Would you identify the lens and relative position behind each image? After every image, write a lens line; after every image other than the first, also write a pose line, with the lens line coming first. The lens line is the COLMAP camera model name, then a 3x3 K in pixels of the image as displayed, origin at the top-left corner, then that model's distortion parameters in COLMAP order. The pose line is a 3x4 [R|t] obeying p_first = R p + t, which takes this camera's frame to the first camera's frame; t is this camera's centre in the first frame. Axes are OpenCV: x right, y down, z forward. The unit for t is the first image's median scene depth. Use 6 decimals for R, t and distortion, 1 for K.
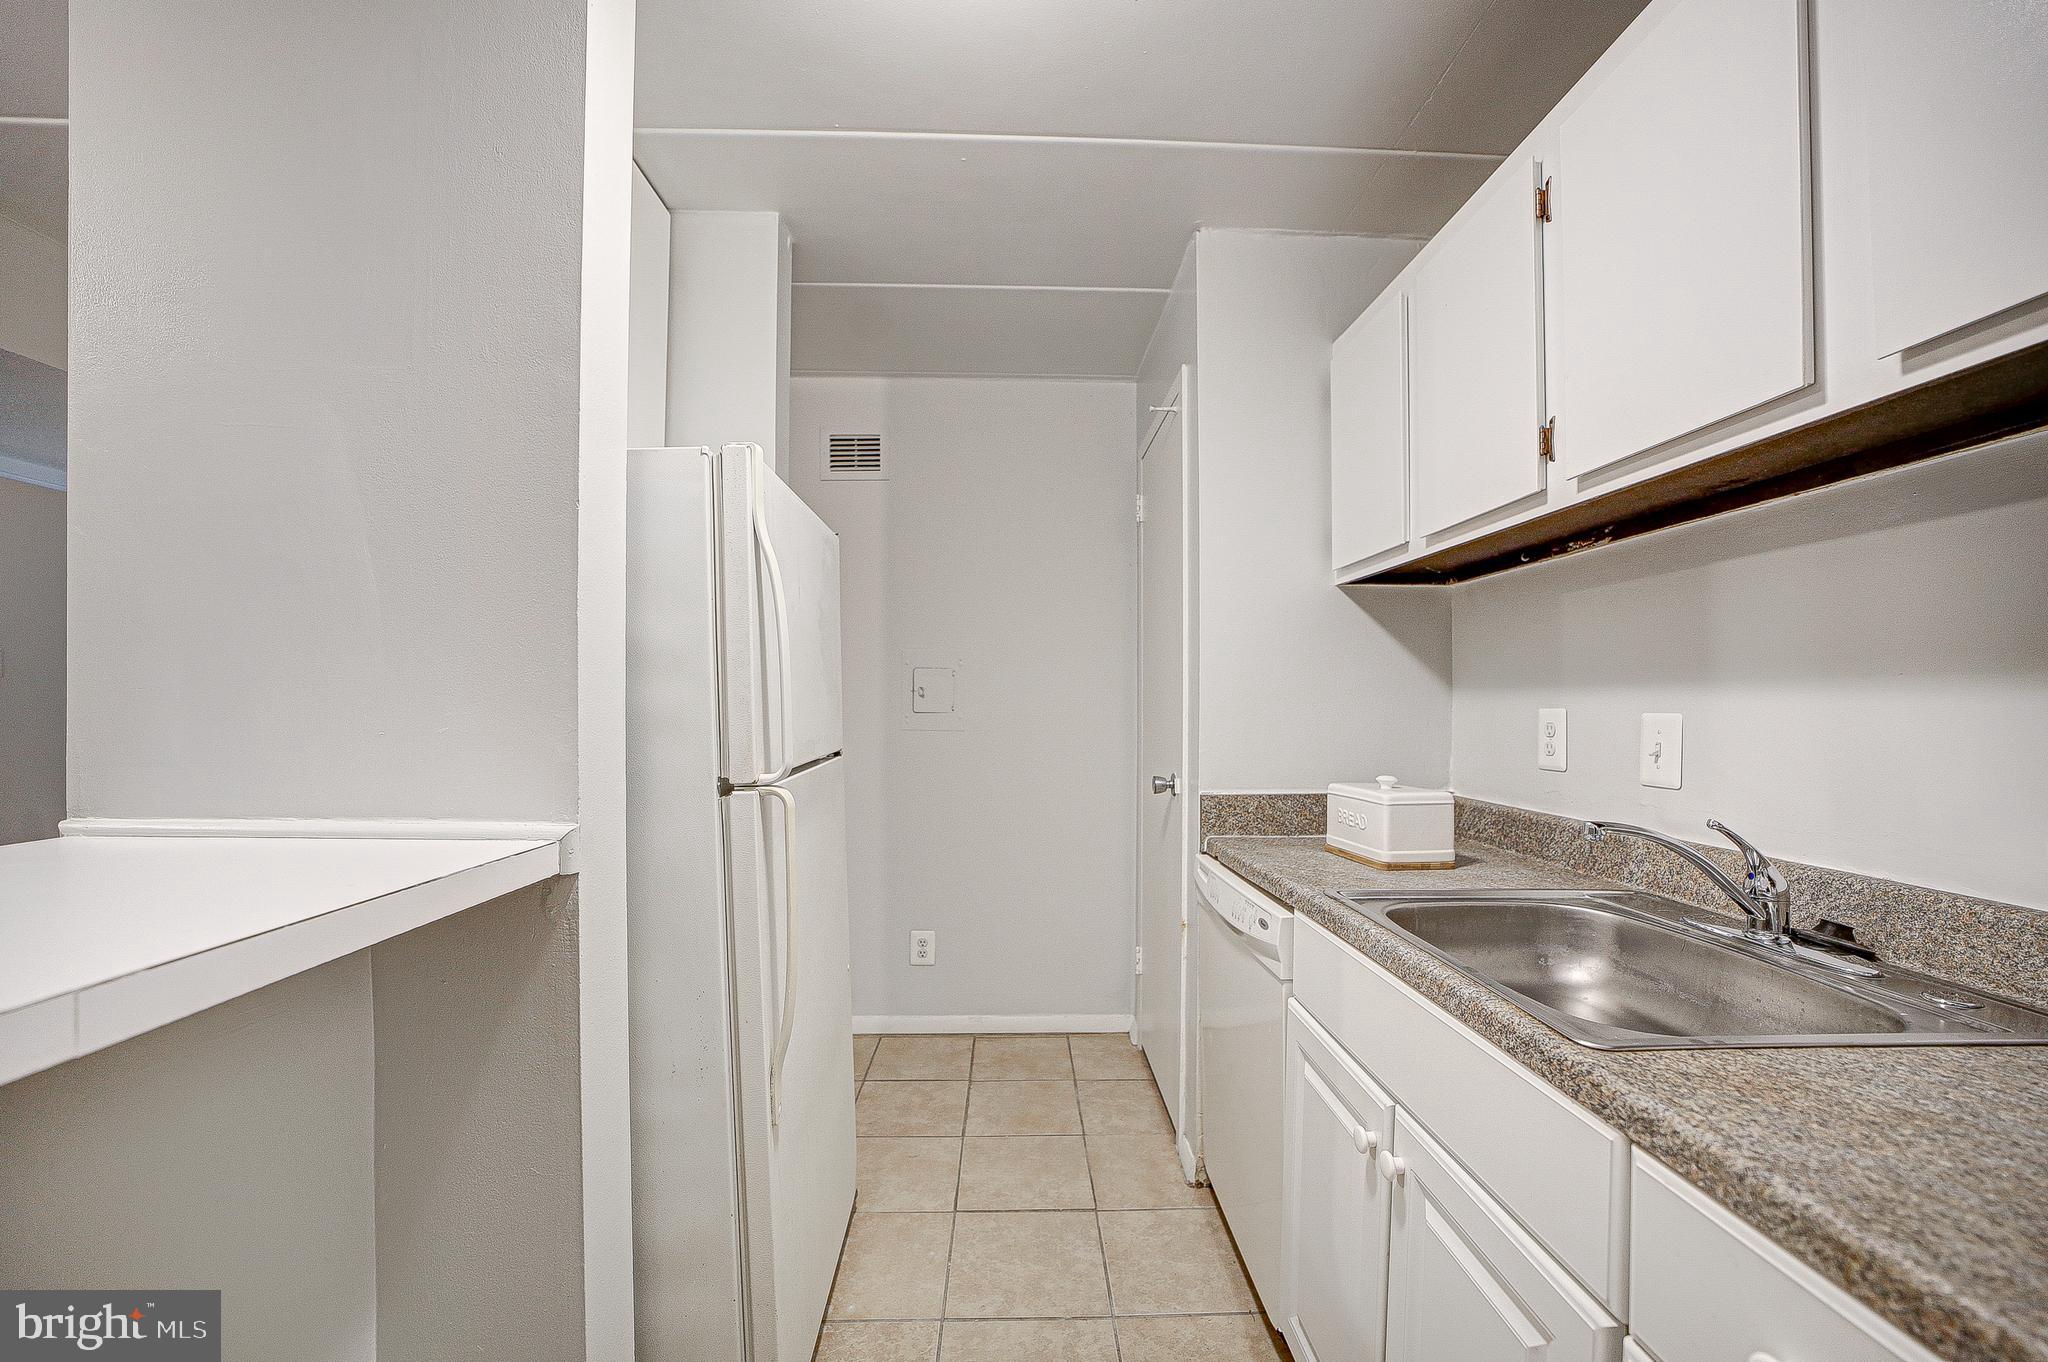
lens RADIAL K [[807.7, 0, 1029.2], [0, 807.7, 698.0], [0, 0, 1]] dist [-0.024519, -0.000071]
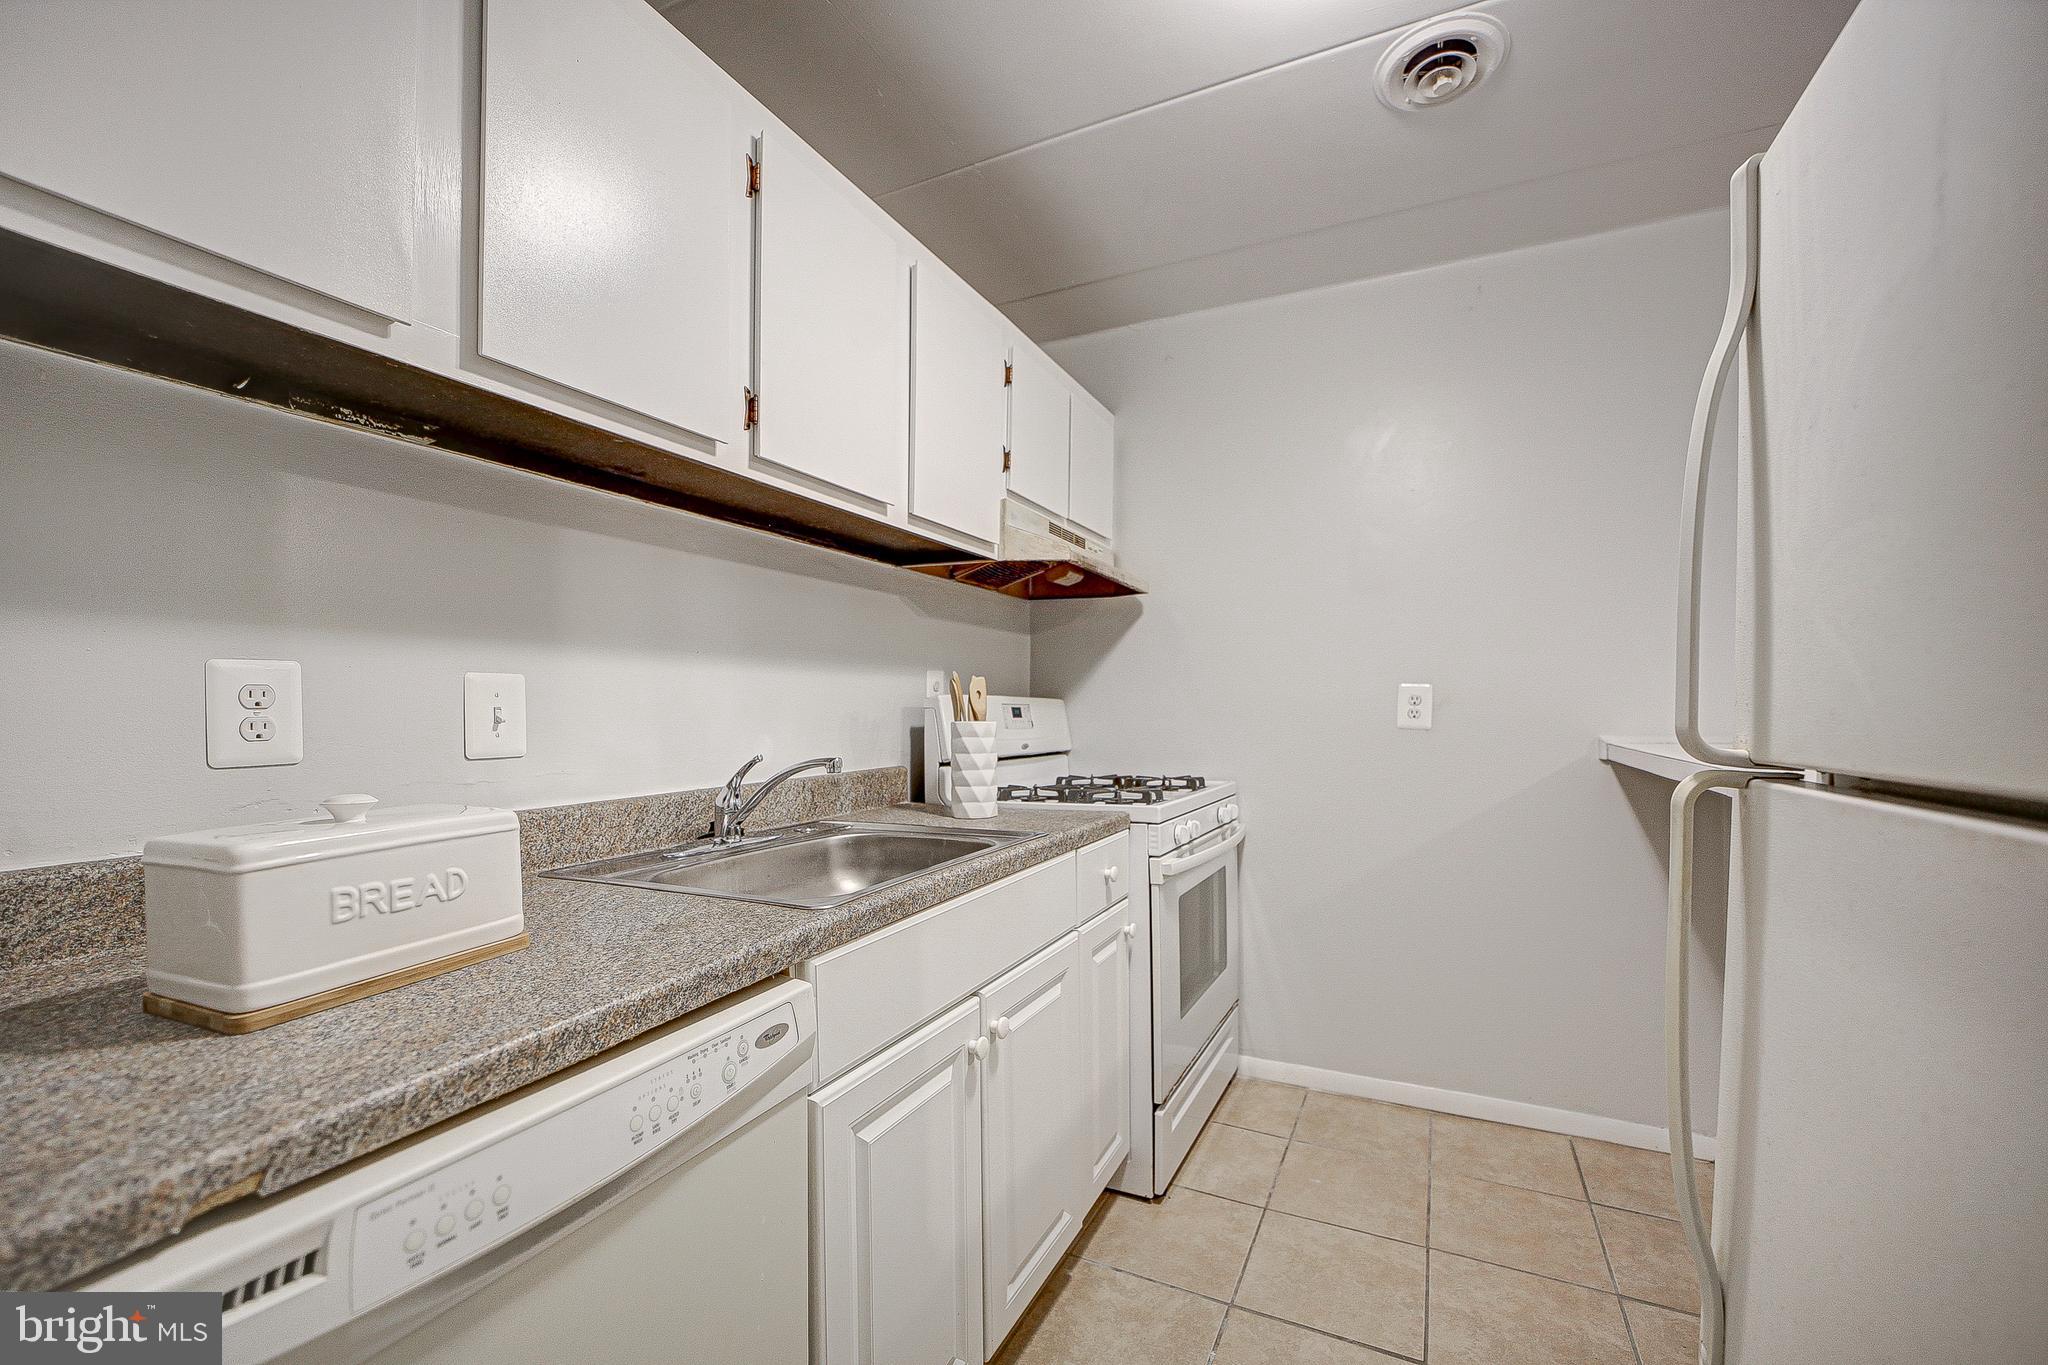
lens RADIAL K [[807.7, 0, 1029.2], [0, 807.7, 699.5], [0, 0, 1]] dist [-0.024519, -0.000071]
pose [[-0.880128, 0.003248, 0.474725, -0.138964], [-0.002494, 0.999931, -0.011465, 0.057284], [-0.474730, -0.011274, -0.880059, 1.517542]]
